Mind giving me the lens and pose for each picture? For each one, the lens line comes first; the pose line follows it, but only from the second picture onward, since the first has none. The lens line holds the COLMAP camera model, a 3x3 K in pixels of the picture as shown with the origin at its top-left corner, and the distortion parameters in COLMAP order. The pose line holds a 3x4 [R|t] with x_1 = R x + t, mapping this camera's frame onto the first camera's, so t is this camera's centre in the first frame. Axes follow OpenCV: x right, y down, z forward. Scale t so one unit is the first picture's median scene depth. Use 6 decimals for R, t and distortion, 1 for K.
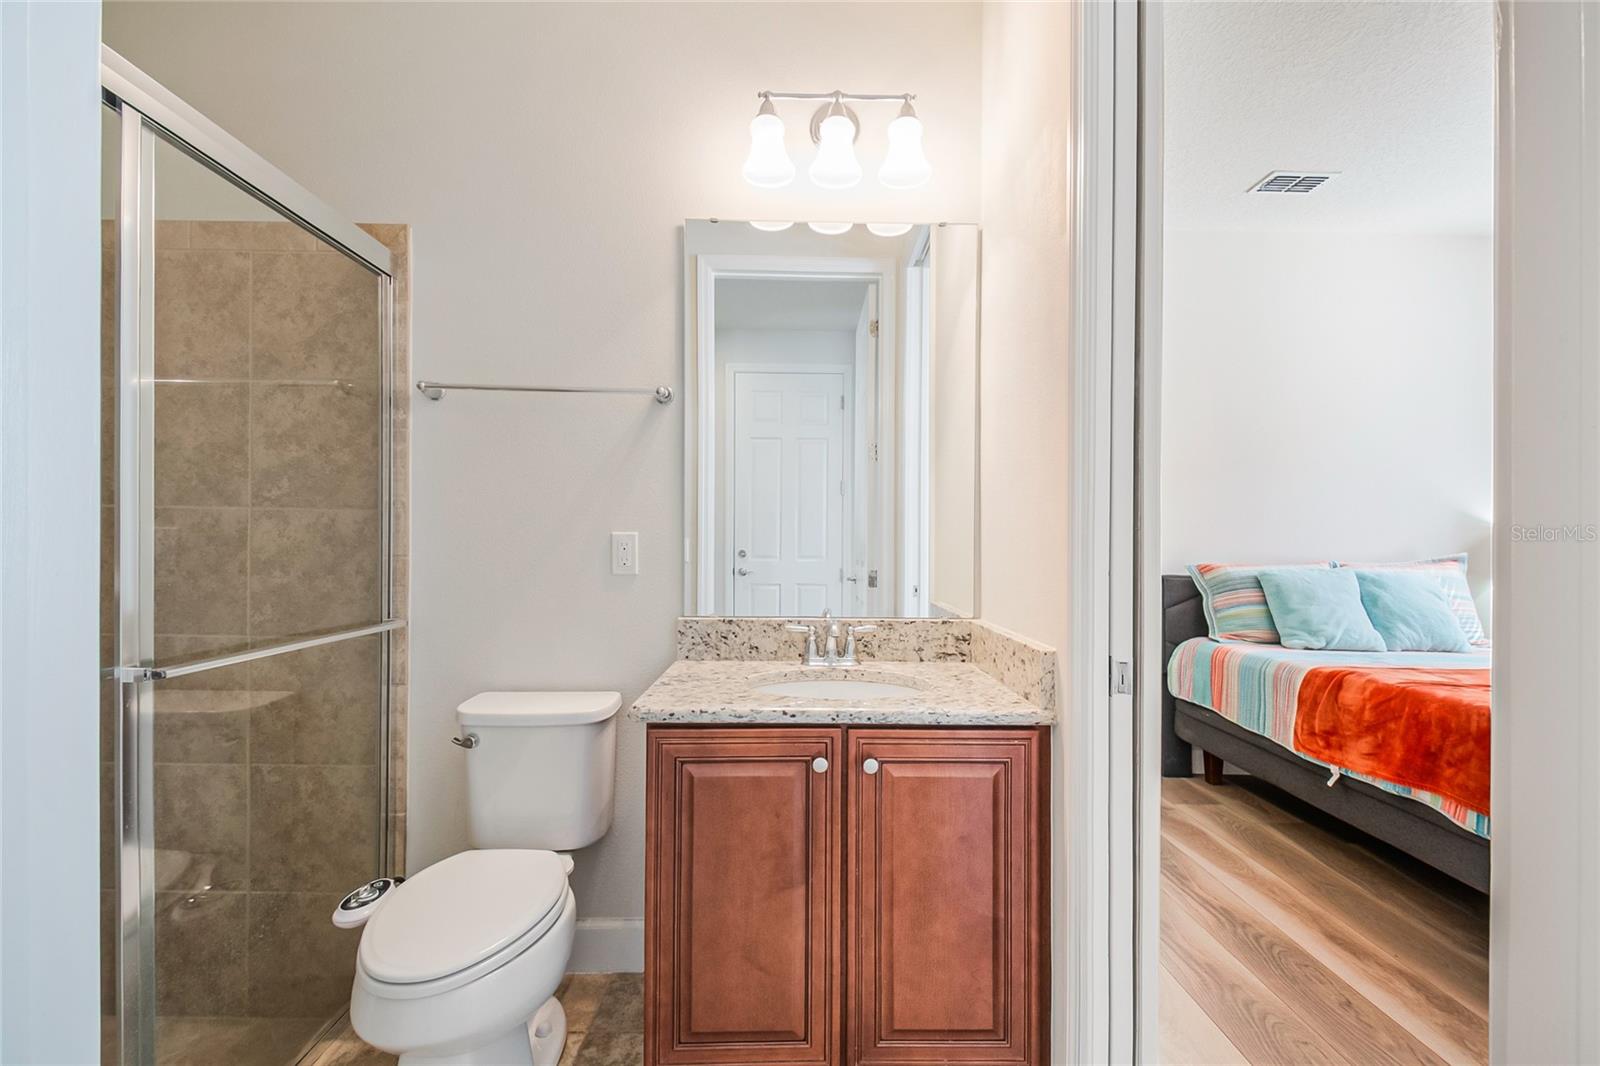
lens RADIAL K [[707.7, 0, 844.5], [0, 707.7, 543.8], [0, 0, 1]] dist [0.012171, -0.000037]
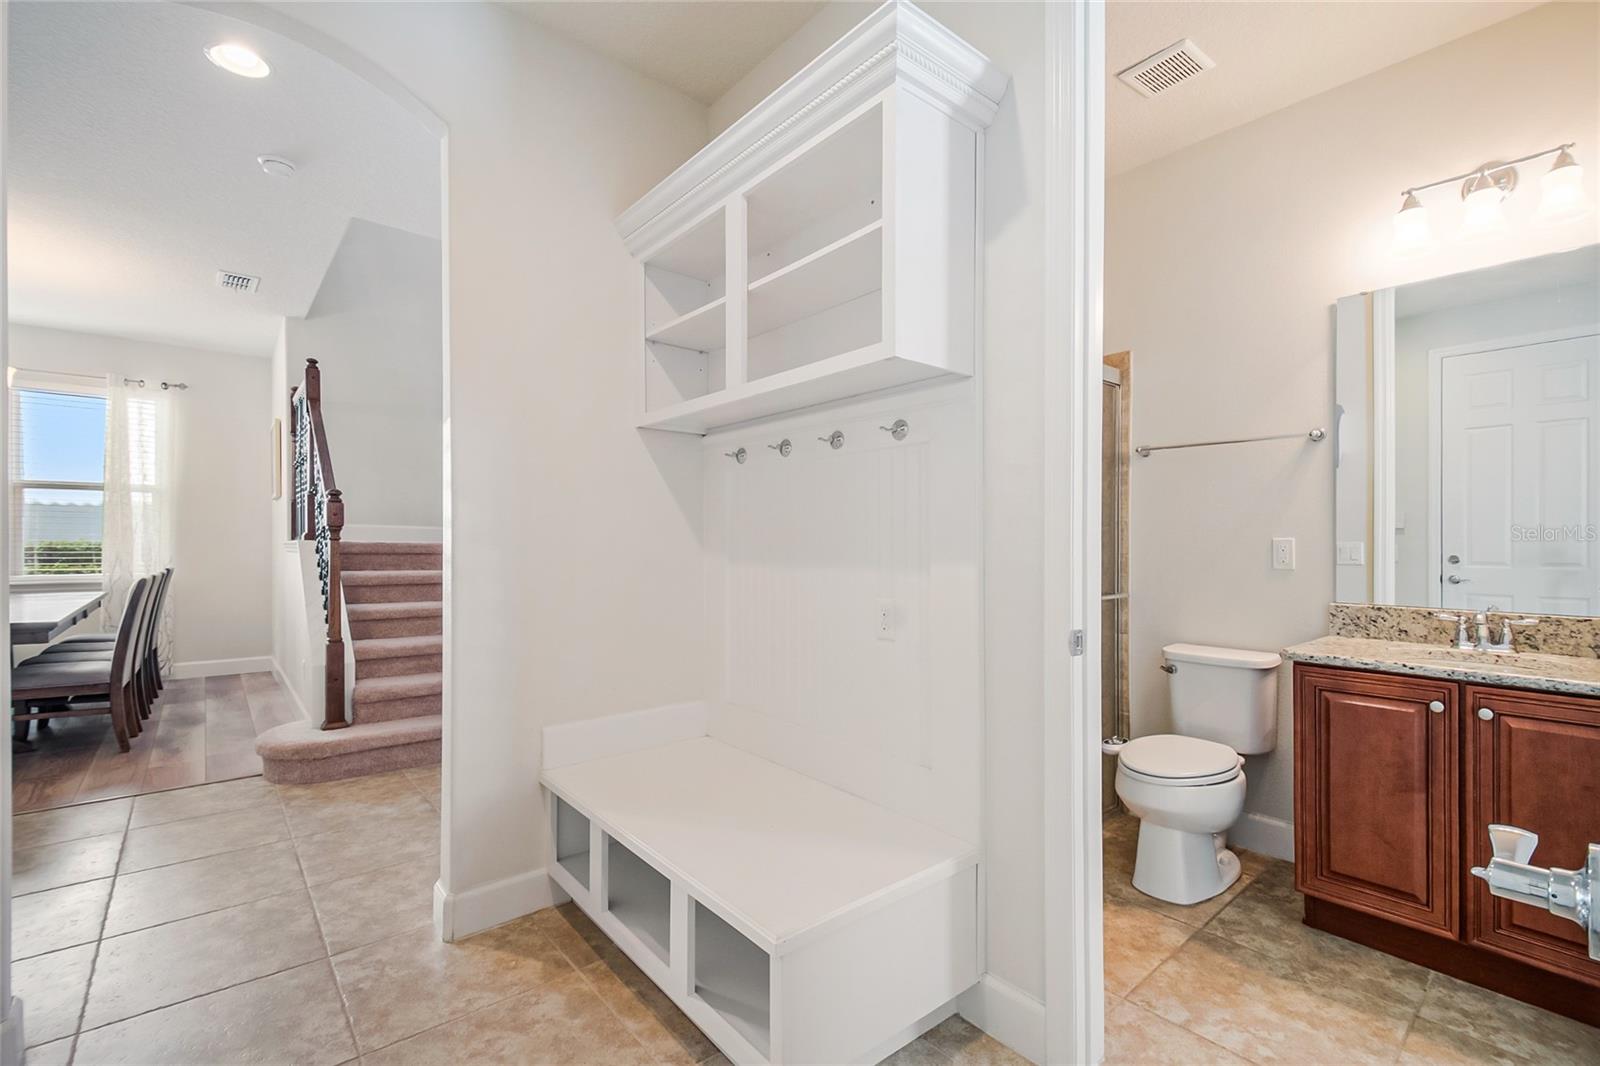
lens RADIAL K [[708.5, 0, 800.0], [0, 708.5, 533.0], [0, 0, 1]] dist [0.031327, -0.021145]
pose [[0.599999, -0.012043, -0.799910, 0.264726], [-0.004009, 0.999829, -0.018060, 0.001872], [0.799991, 0.014043, 0.599848, -0.649834]]
